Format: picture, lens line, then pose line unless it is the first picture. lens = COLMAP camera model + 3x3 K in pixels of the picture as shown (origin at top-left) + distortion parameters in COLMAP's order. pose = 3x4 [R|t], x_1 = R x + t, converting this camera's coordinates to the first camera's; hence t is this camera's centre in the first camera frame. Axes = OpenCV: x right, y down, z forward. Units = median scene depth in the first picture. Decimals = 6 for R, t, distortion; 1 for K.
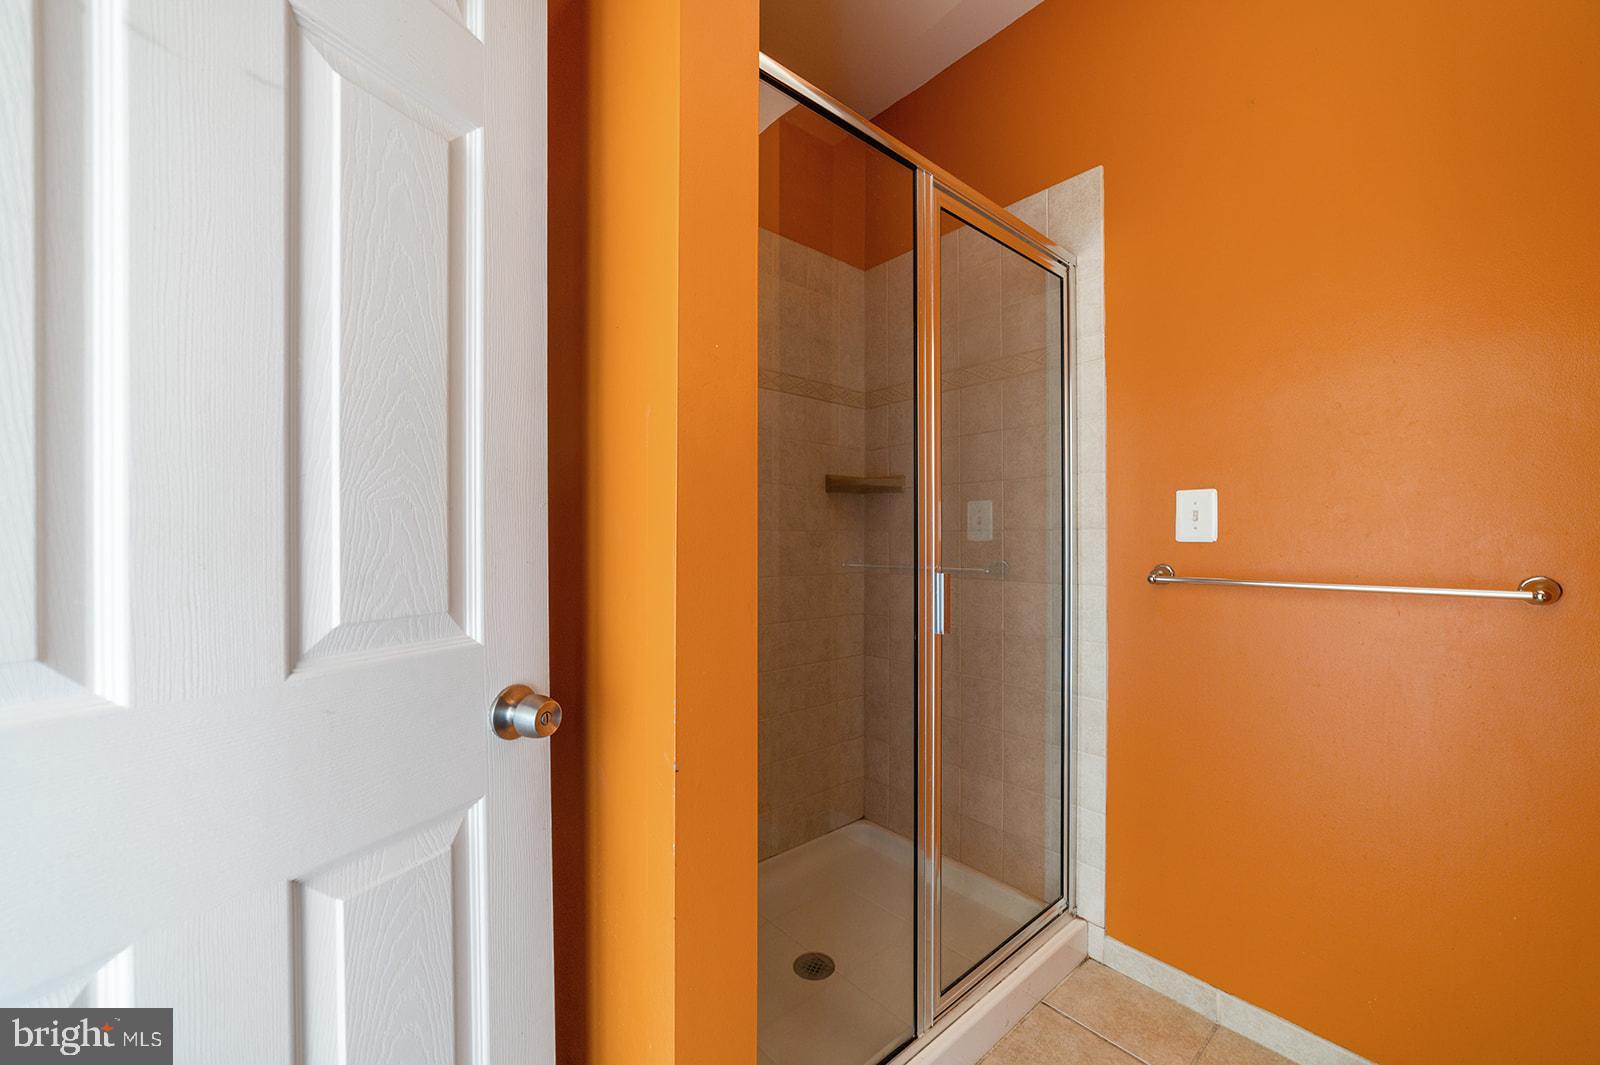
lens RADIAL K [[618.8, 0, 787.4], [0, 618.8, 537.4], [0, 0, 1]] dist [-0.011267, 0.001769]
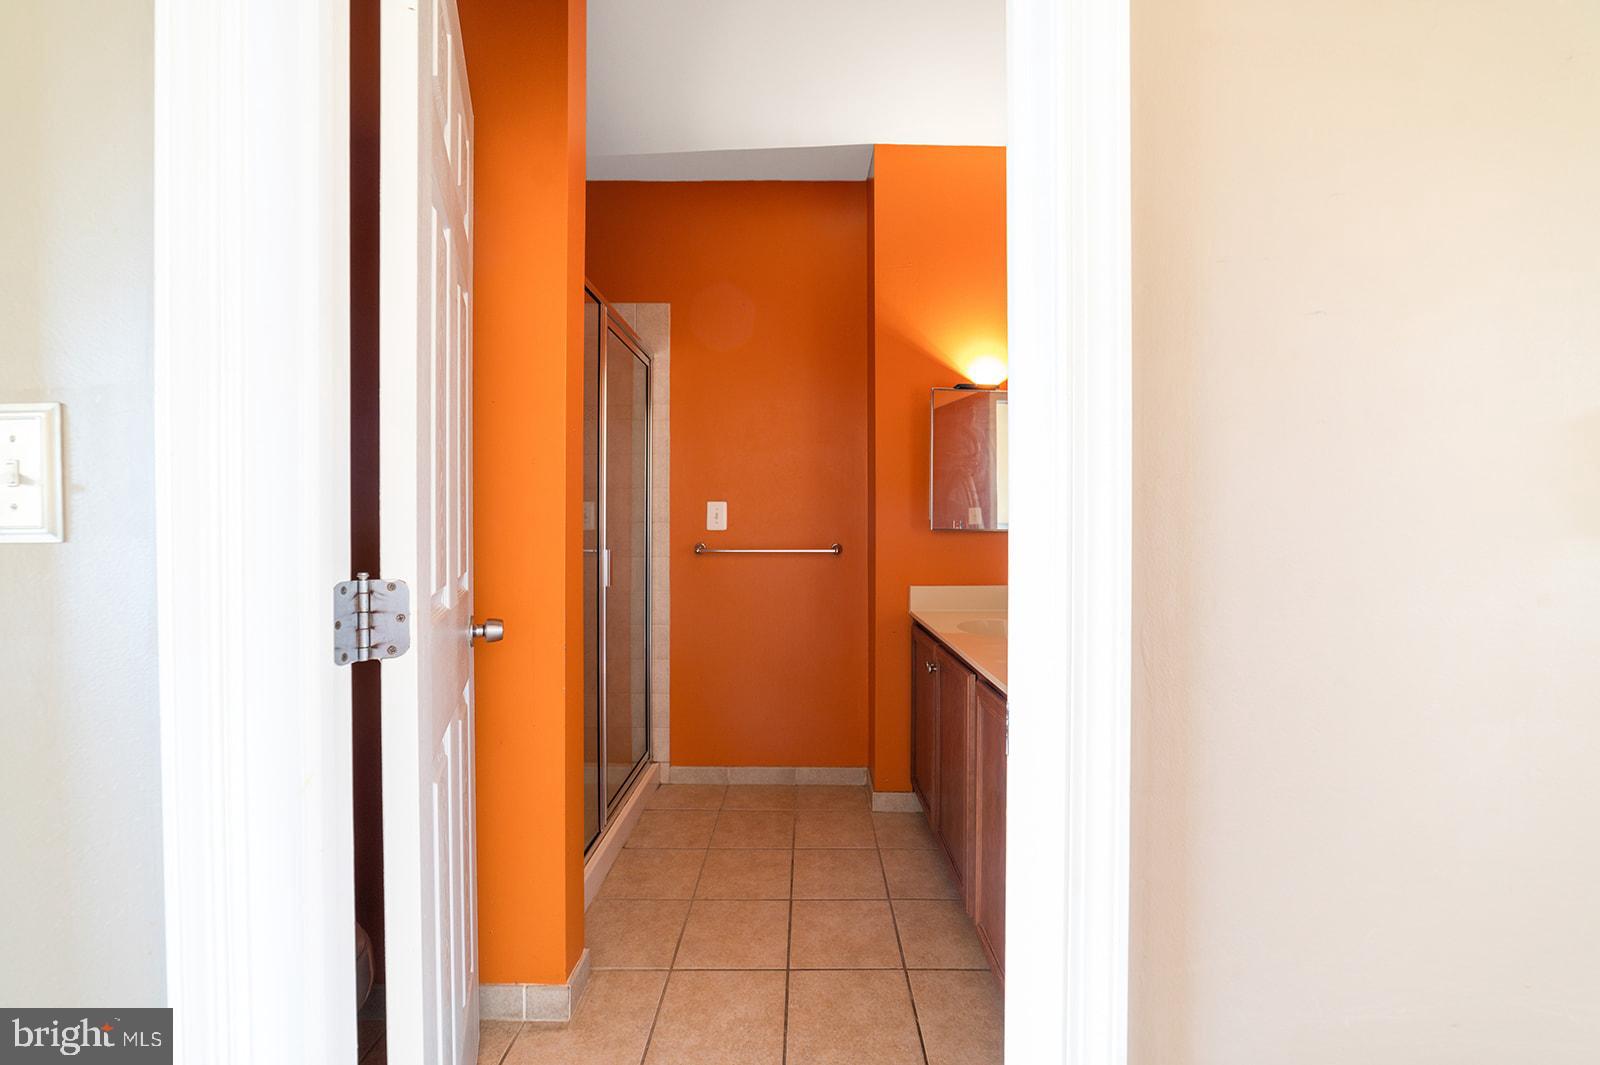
lens RADIAL K [[618.8, 0, 802.8], [0, 618.8, 533.2], [0, 0, 1]] dist [-0.011267, 0.001769]
pose [[0.645189, -0.001872, 0.764021, -0.524742], [-0.003096, 0.999982, 0.005065, 0.005767], [-0.764017, -0.005633, 0.645172, -0.349294]]
